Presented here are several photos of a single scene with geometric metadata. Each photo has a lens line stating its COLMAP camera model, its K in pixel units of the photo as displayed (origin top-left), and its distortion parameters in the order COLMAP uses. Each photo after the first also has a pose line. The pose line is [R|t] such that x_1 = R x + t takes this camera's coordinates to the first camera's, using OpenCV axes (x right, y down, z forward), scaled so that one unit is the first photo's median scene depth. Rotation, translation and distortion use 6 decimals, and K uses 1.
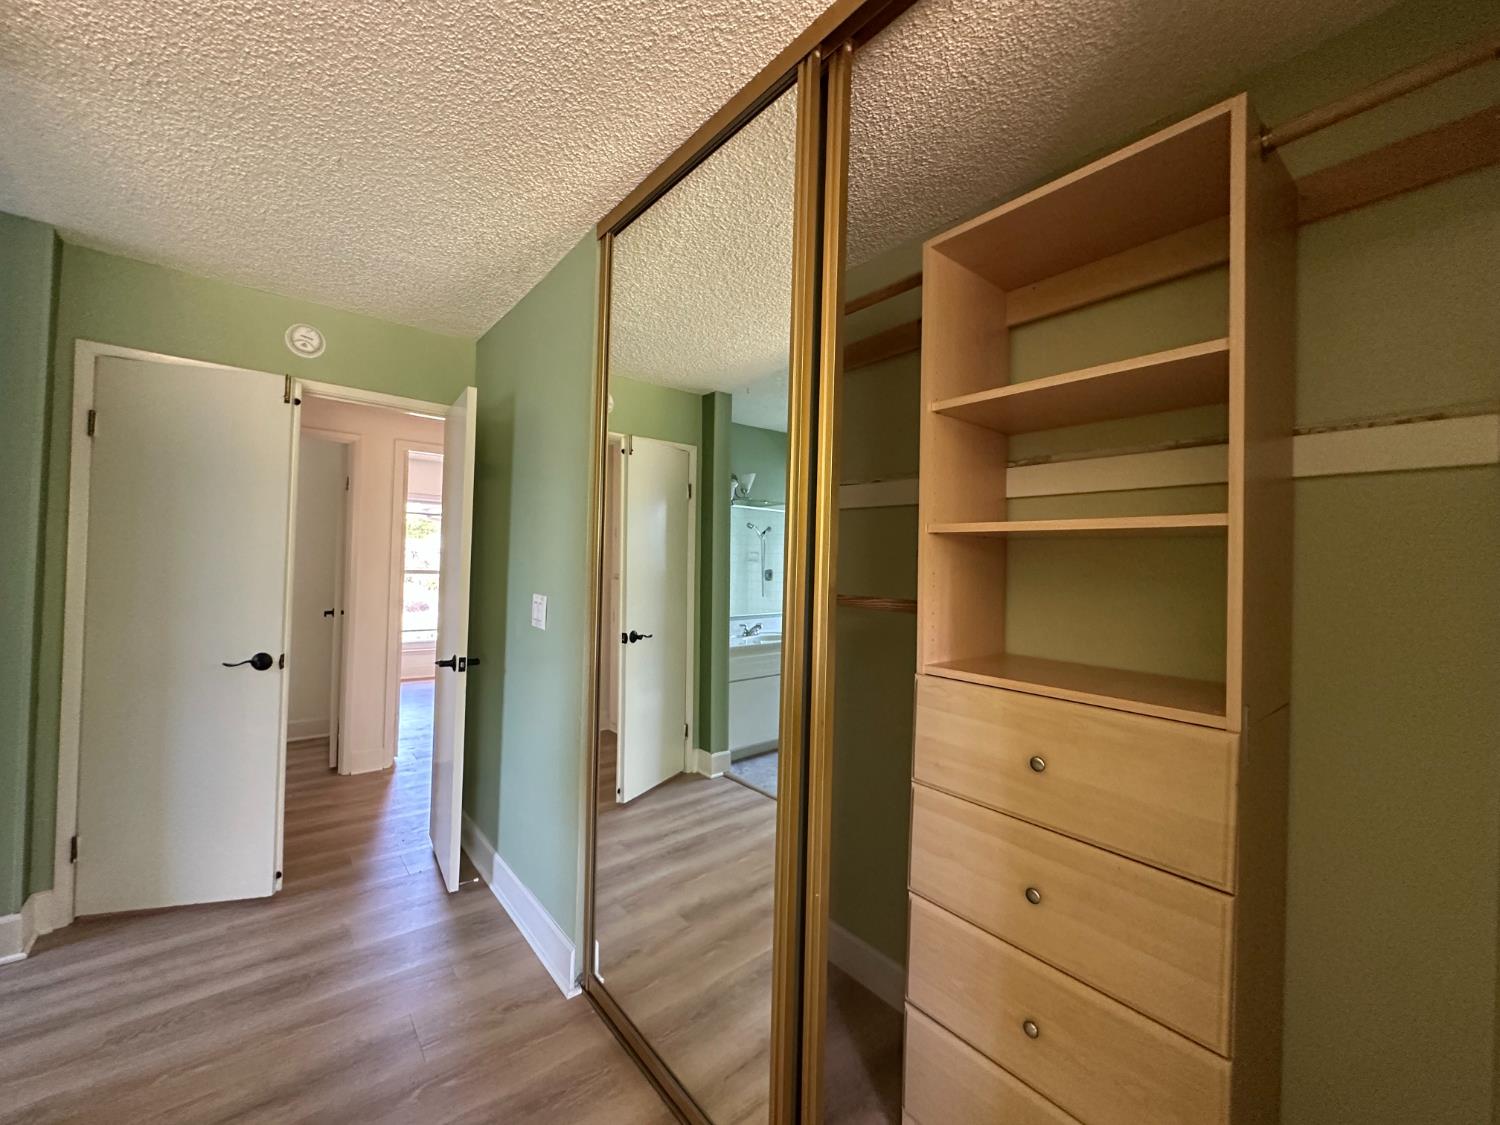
lens RADIAL K [[601.6, 0, 750.0], [0, 601.6, 562.5], [0, 0, 1]] dist [-0.002167, -0.000156]
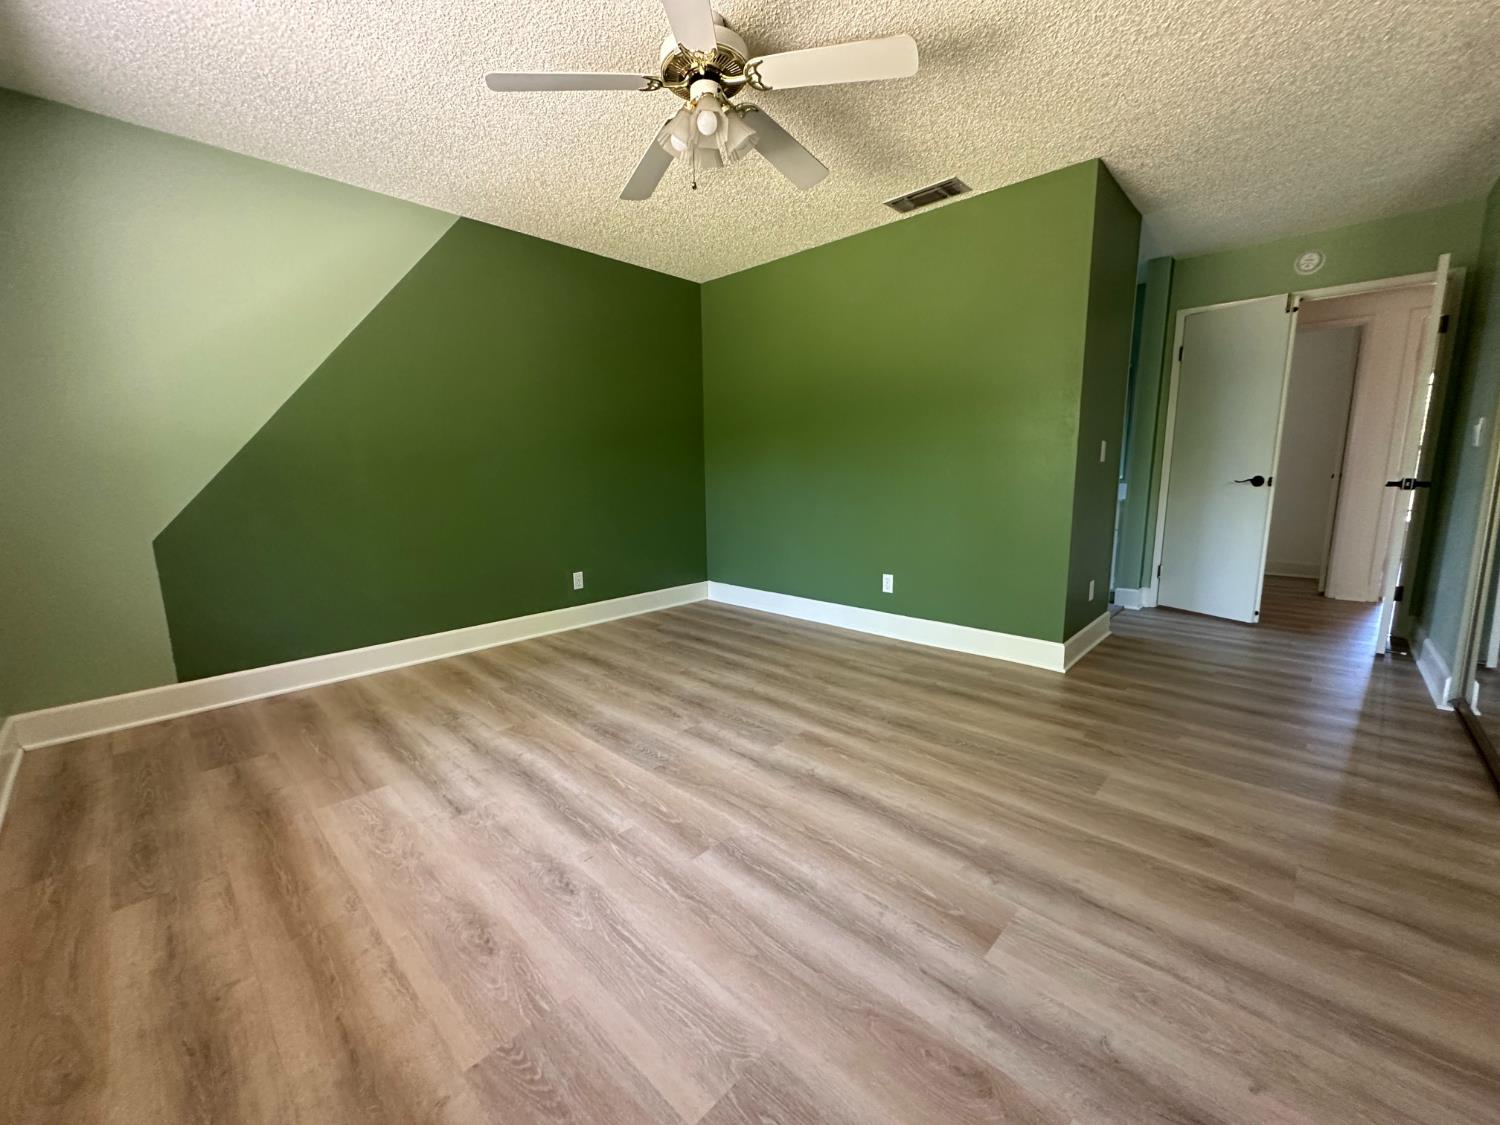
lens RADIAL K [[601.6, 0, 750.0], [0, 601.6, 562.5], [0, 0, 1]] dist [-0.002167, -0.000156]
pose [[0.126962, 0.122323, -0.984336, 0.634645], [0.020469, 0.991832, 0.125895, 0.146102], [0.991696, -0.036132, 0.123421, -0.569423]]
